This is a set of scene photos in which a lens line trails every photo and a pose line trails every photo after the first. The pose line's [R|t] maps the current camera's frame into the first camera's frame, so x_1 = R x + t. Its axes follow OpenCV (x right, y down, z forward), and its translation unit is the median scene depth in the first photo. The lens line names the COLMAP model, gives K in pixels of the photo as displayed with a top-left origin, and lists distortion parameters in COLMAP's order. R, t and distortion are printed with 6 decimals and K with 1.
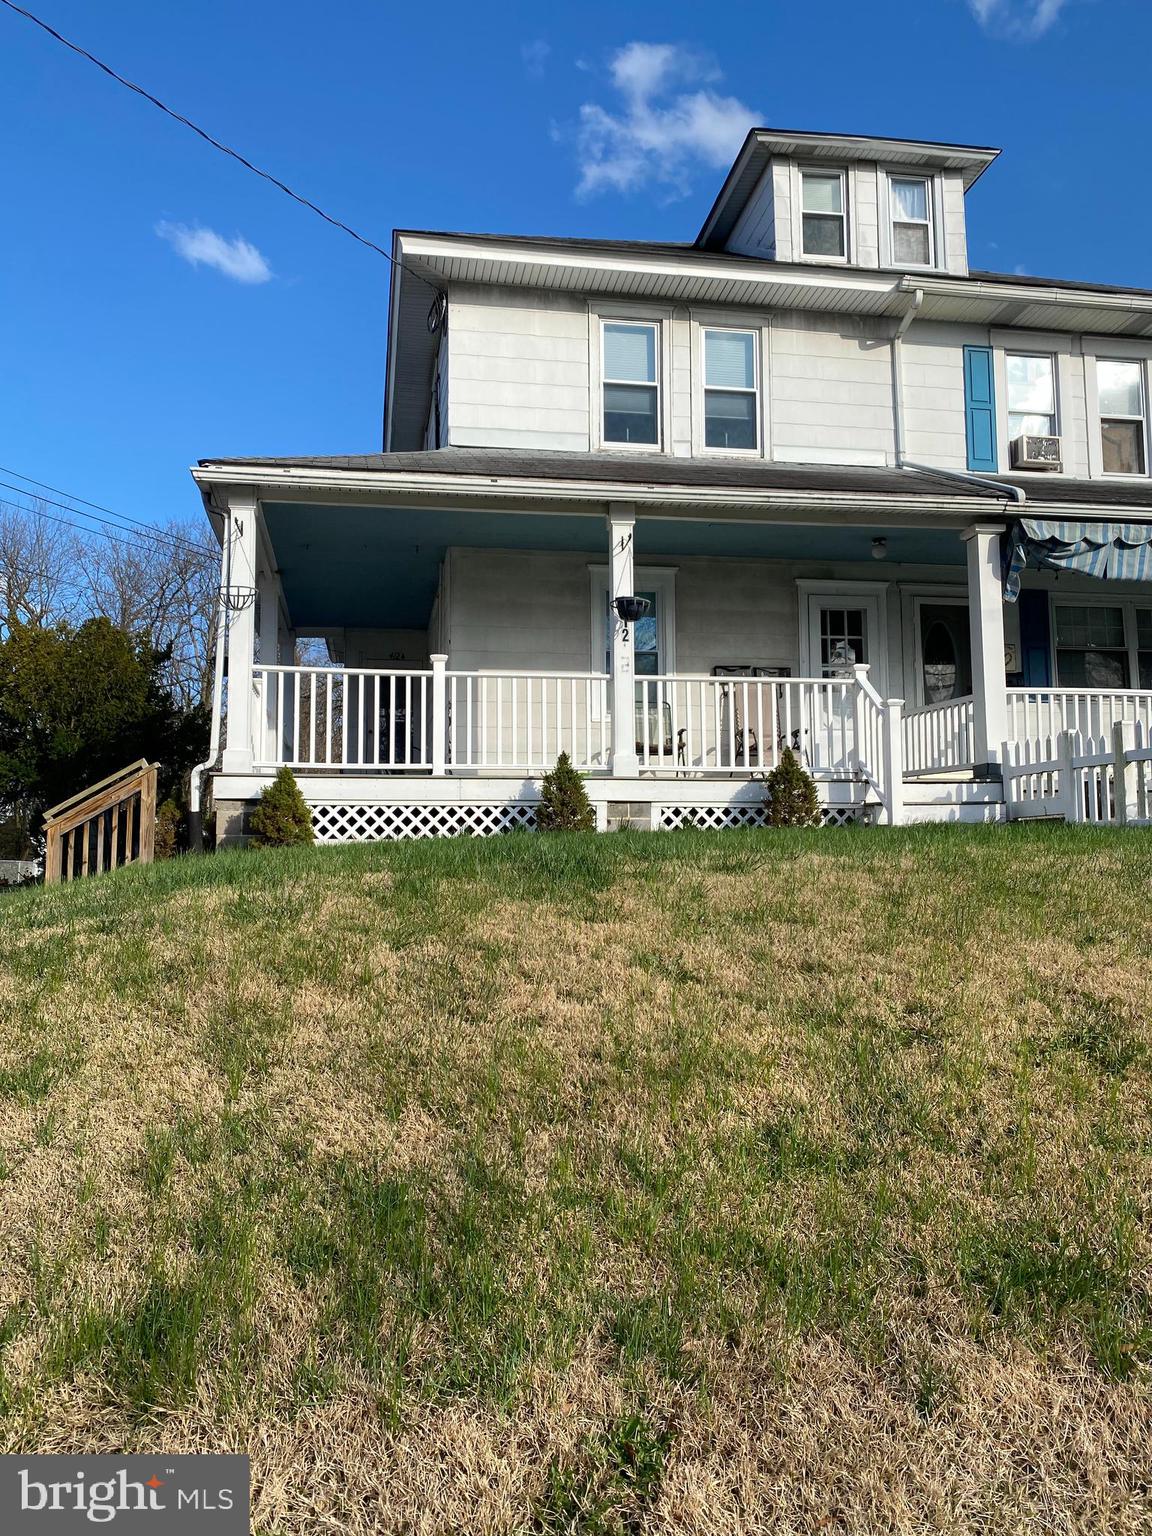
lens RADIAL K [[1199.0, 0, 576.0], [0, 1199.0, 768.0], [0, 0, 1]] dist [0.078446, -0.109138]
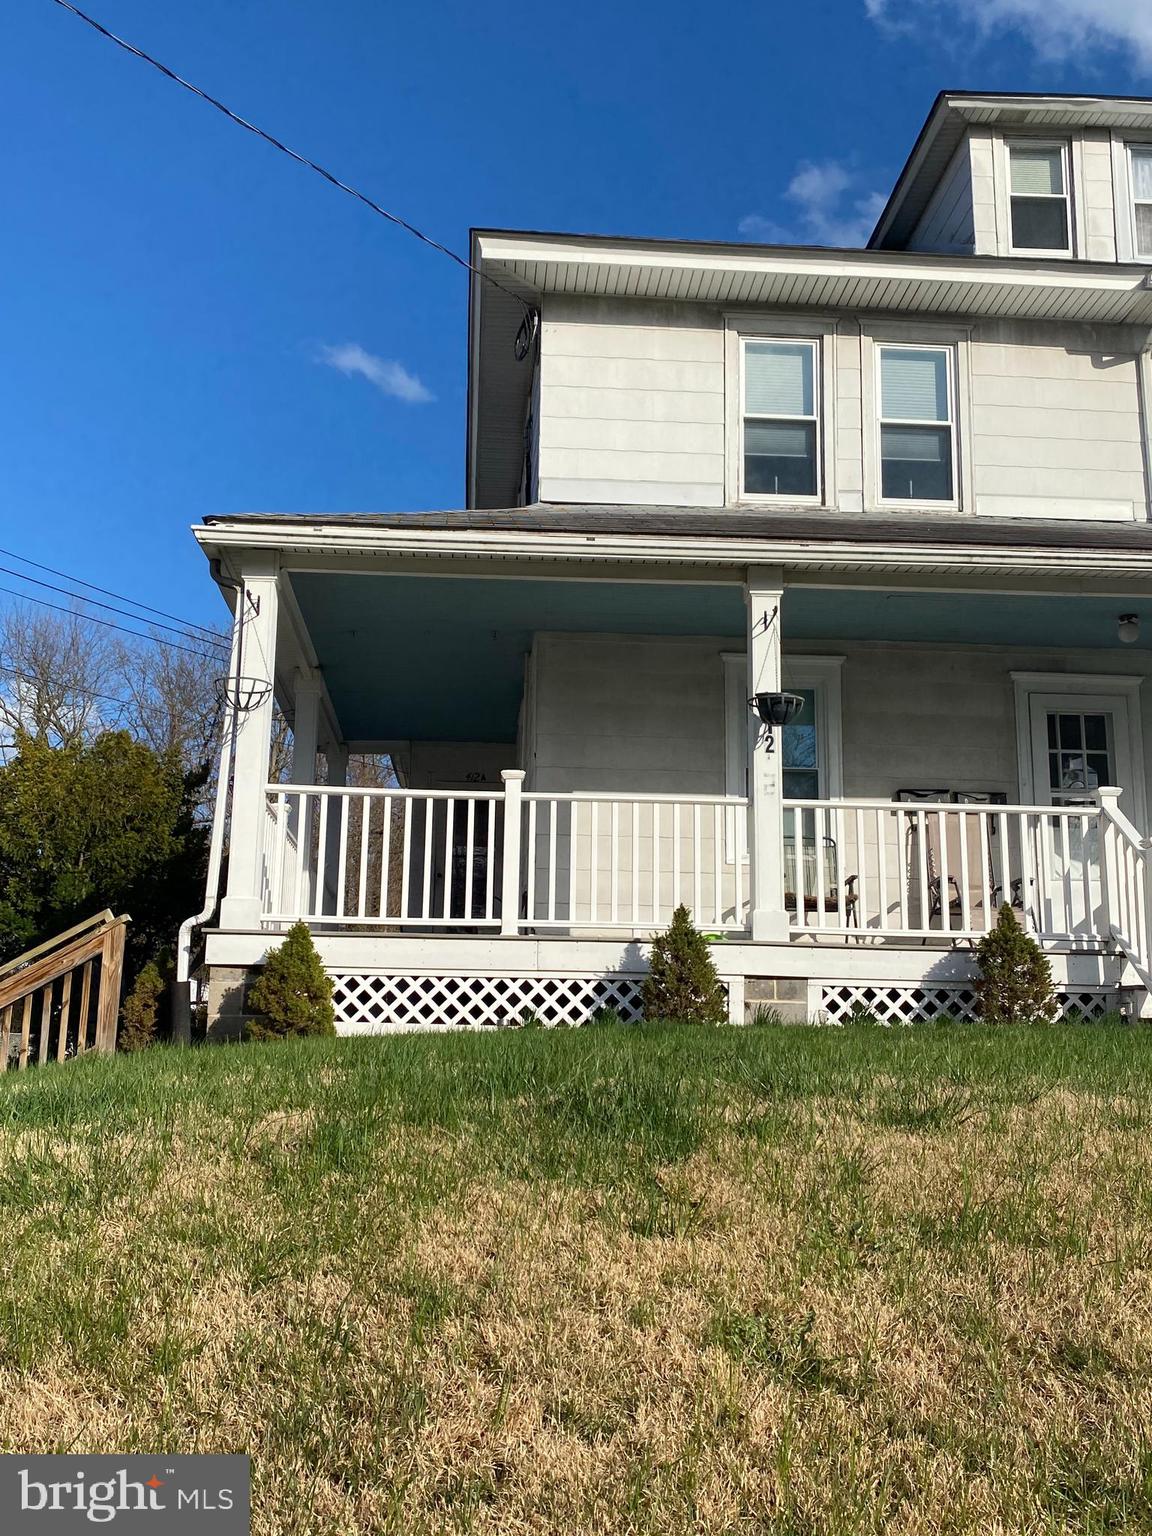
lens RADIAL K [[1440.1, 0, 571.6], [0, 1440.1, 765.7], [0, 0, 1]] dist [0.154401, -0.390583]
pose [[0.993808, 0.001326, -0.111101, 0.018743], [-0.013399, 0.994061, -0.107996, -0.002006], [0.110298, 0.108816, 0.987924, 0.122393]]
